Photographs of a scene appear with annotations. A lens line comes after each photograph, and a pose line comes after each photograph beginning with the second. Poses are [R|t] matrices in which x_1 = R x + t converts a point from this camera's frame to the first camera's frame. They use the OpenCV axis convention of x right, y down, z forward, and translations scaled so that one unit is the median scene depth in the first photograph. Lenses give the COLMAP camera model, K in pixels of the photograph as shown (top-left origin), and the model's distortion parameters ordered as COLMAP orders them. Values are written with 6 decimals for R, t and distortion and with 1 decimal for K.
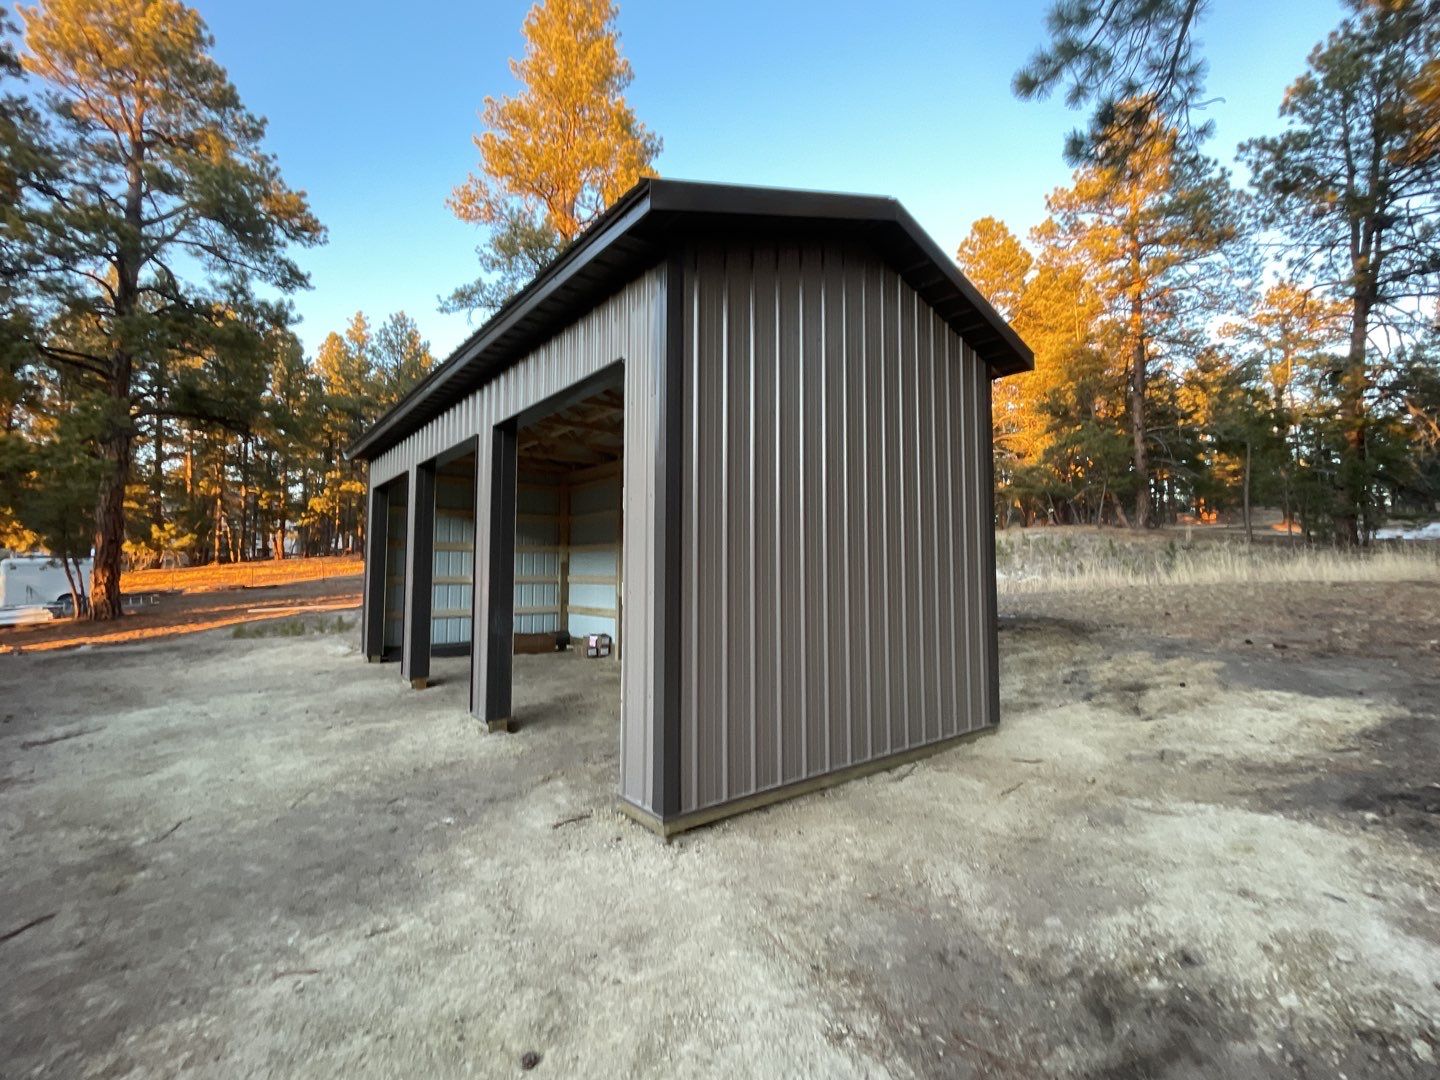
lens RADIAL K [[631.1, 0, 720.0], [0, 631.1, 540.0], [0, 0, 1]] dist [-0.002341, -0.000301]
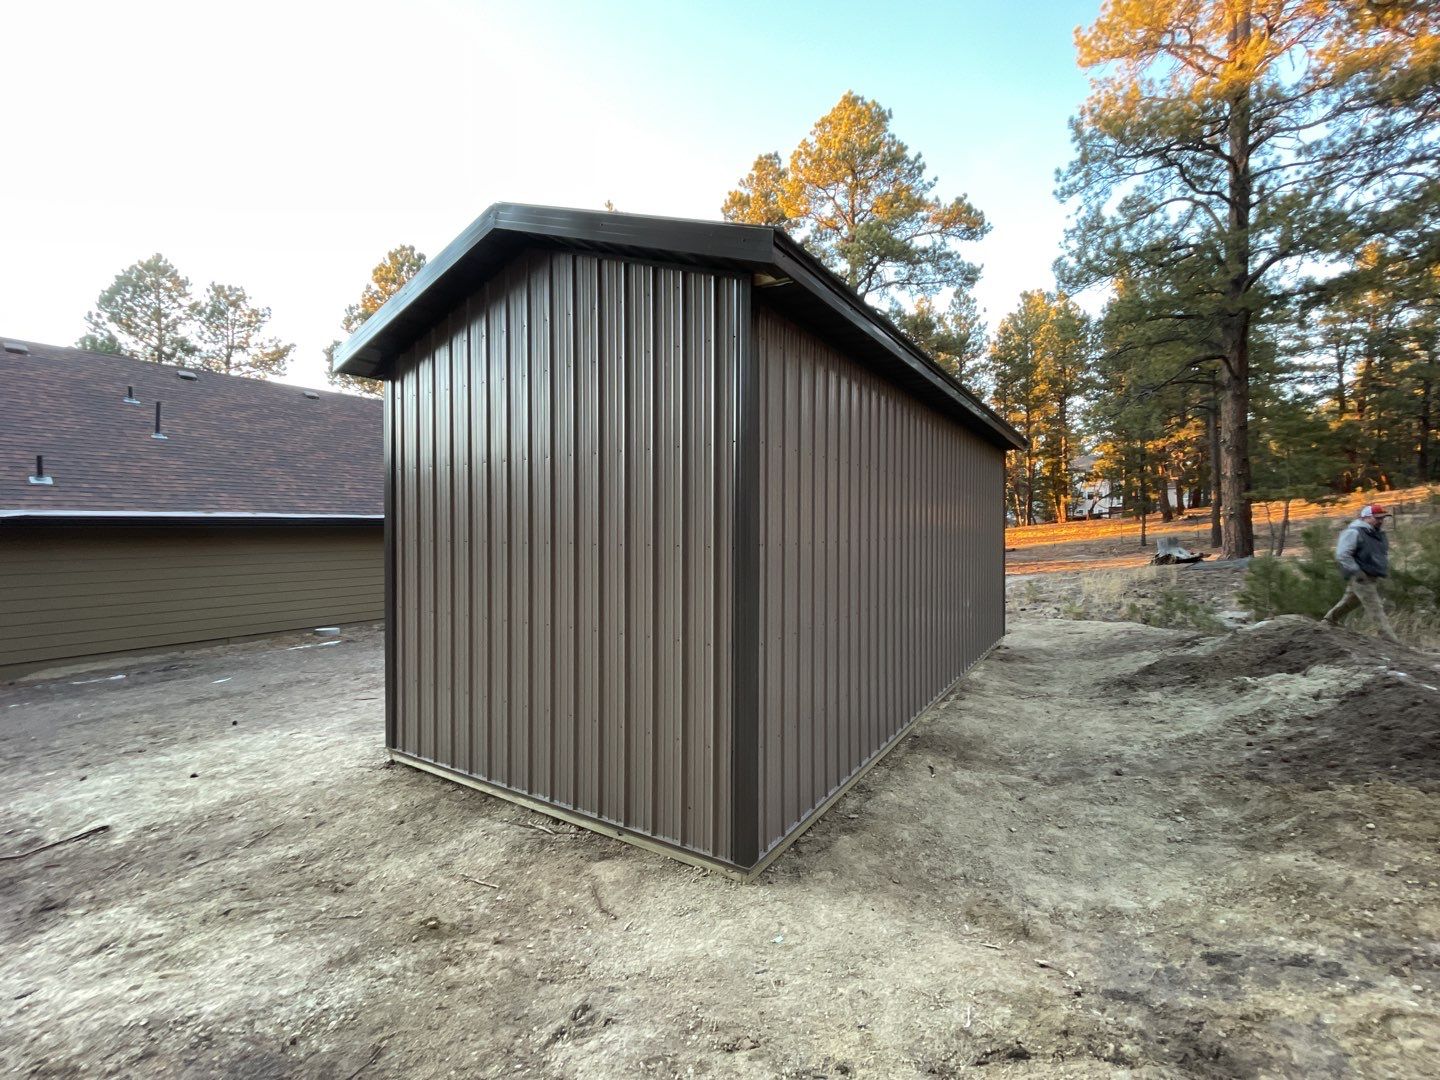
lens RADIAL K [[631.1, 0, 720.0], [0, 631.1, 540.0], [0, 0, 1]] dist [-0.002341, -0.000301]
pose [[0.317488, 0.016712, -0.948115, 1.386409], [0.055262, 0.997819, 0.036093, -0.075440], [0.946651, -0.063854, 0.315872, 1.097322]]
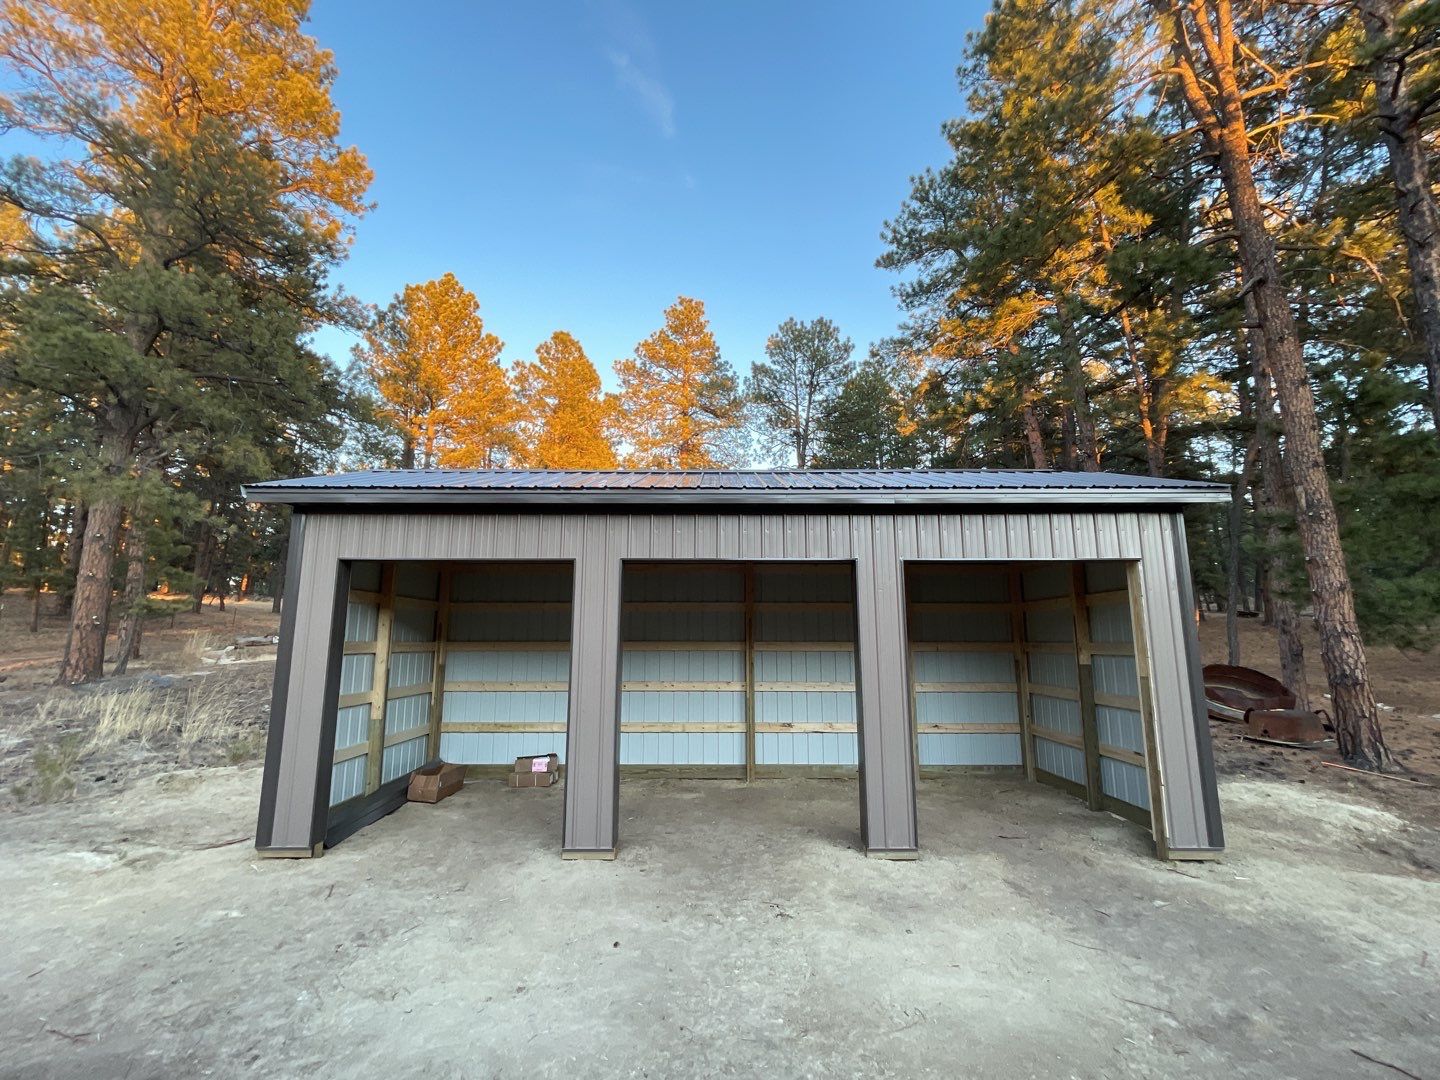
lens RADIAL K [[631.1, 0, 720.0], [0, 631.1, 540.0], [0, 0, 1]] dist [-0.002341, -0.000301]
pose [[0.620659, 0.123252, 0.774333, -1.915474], [-0.040808, 0.991307, -0.125080, -0.092202], [-0.783018, 0.046033, 0.620294, 0.795028]]
